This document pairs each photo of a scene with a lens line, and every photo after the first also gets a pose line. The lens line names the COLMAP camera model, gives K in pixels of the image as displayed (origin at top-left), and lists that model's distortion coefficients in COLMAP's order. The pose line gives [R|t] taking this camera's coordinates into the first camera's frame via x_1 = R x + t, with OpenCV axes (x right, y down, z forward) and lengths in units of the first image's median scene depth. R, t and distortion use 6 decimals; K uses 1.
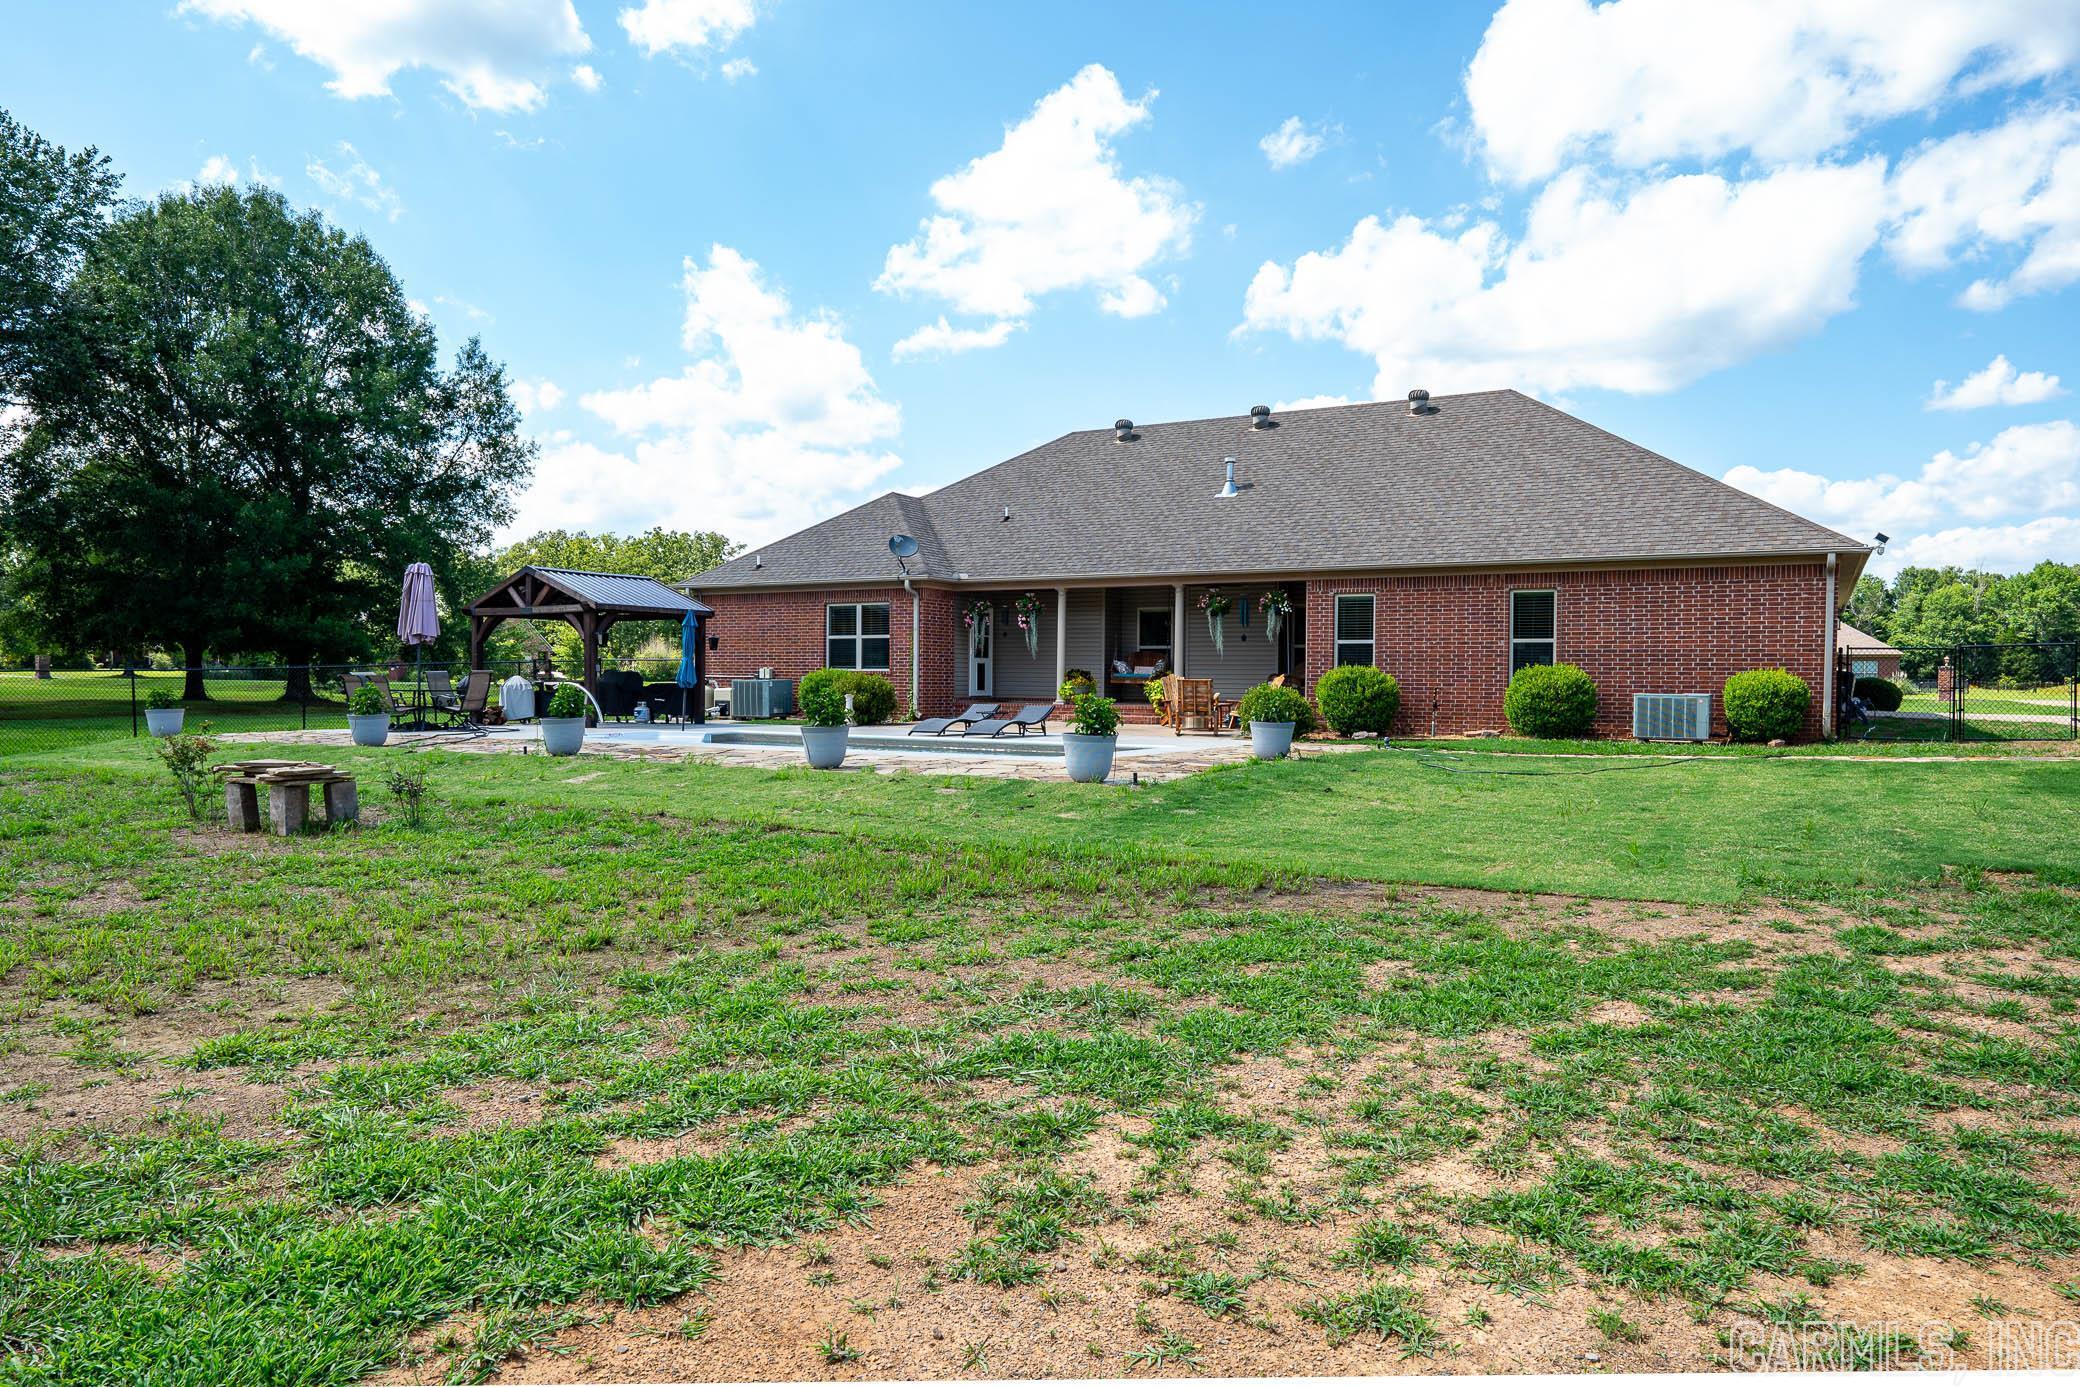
lens RADIAL K [[1620.3, 0, 1012.8], [0, 1620.3, 747.9], [0, 0, 1]] dist [0.041172, 0.004876]
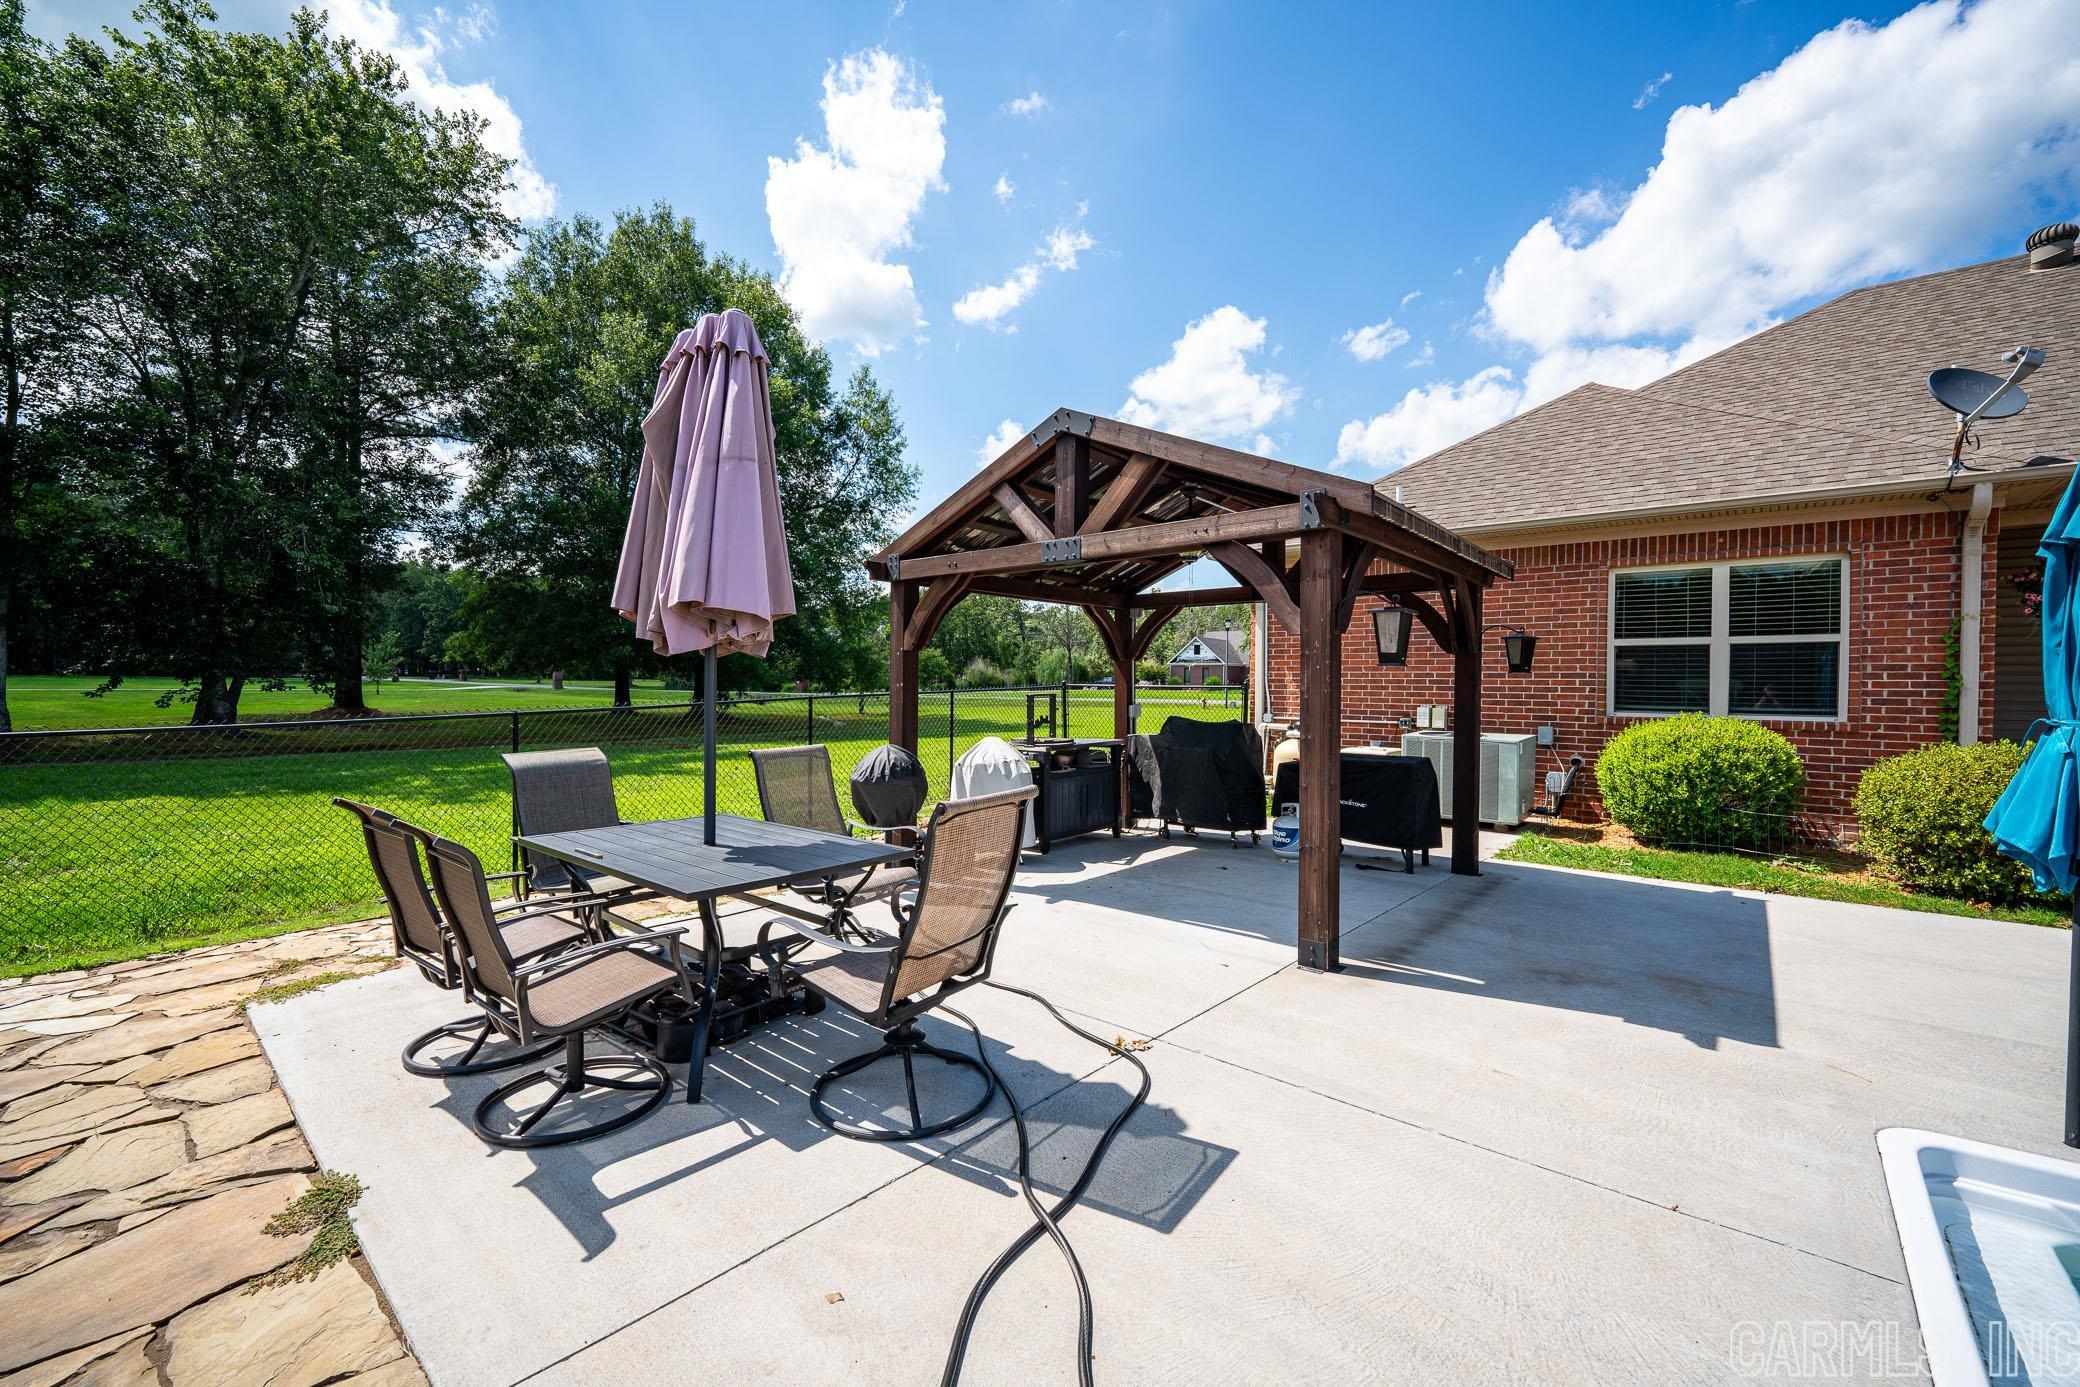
lens RADIAL K [[831.1, 0, 1045.7], [0, 831.1, 713.2], [0, 0, 1]] dist [-0.003998, -0.000808]
pose [[0.995762, 0.004504, -0.091860, -0.234402], [-0.004681, 0.999988, -0.001711, -0.042598], [0.091851, 0.002133, 0.995770, 0.684522]]
